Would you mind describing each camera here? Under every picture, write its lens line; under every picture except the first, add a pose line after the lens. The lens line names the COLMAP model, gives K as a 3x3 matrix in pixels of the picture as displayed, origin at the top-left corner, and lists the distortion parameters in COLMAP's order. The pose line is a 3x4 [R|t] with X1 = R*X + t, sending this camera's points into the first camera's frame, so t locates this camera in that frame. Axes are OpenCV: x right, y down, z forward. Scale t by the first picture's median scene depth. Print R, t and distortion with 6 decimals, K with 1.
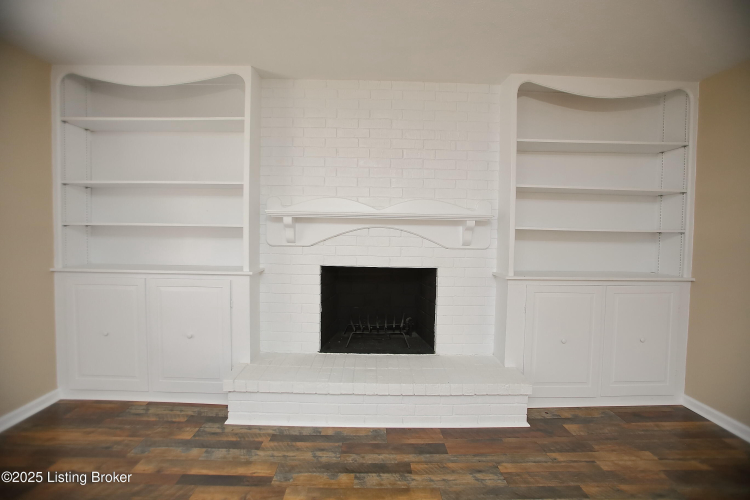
lens RADIAL K [[339.4, 0, 361.0], [0, 339.4, 254.1], [0, 0, 1]] dist [-0.026189, 0.000623]
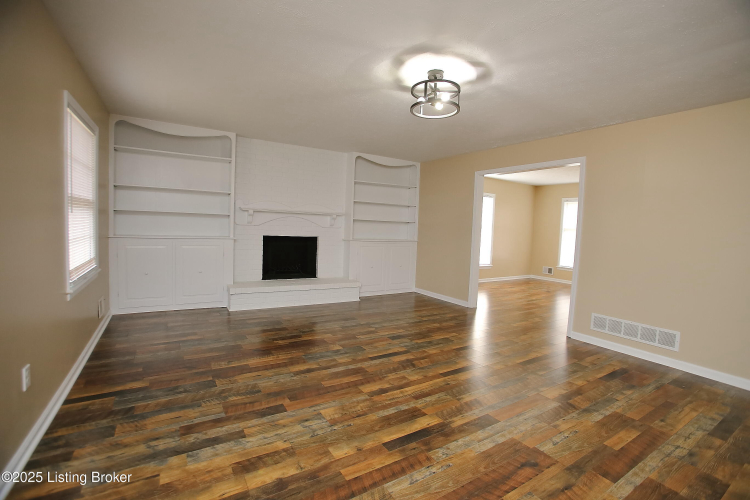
lens RADIAL K [[342.9, 0, 371.7], [0, 342.9, 245.7], [0, 0, 1]] dist [-0.067780, 0.016795]
pose [[0.865826, -0.011417, 0.500215, -0.573981], [-0.006259, 0.999414, 0.033645, 0.025150], [-0.500306, -0.032261, 0.865248, -1.035971]]
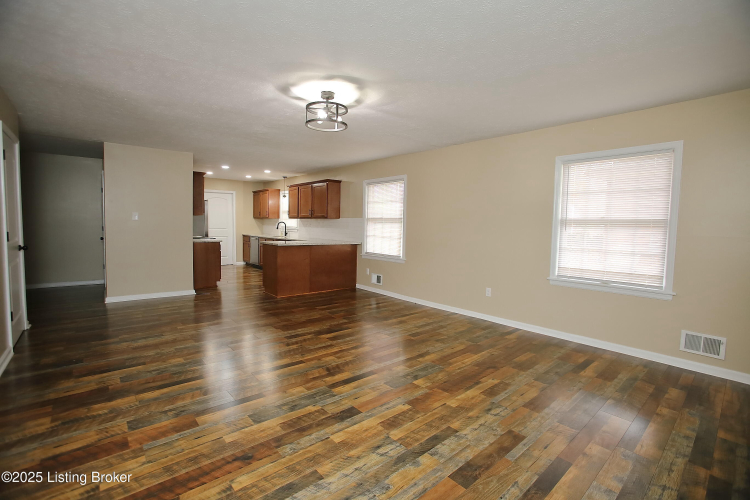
lens RADIAL K [[342.9, 0, 368.9], [0, 342.9, 248.7], [0, 0, 1]] dist [-0.067780, 0.016795]
pose [[-0.782480, 0.009617, -0.622601, 0.717044], [-0.056670, 0.994631, 0.086585, -0.028574], [0.620091, 0.103034, -0.777734, 0.804266]]
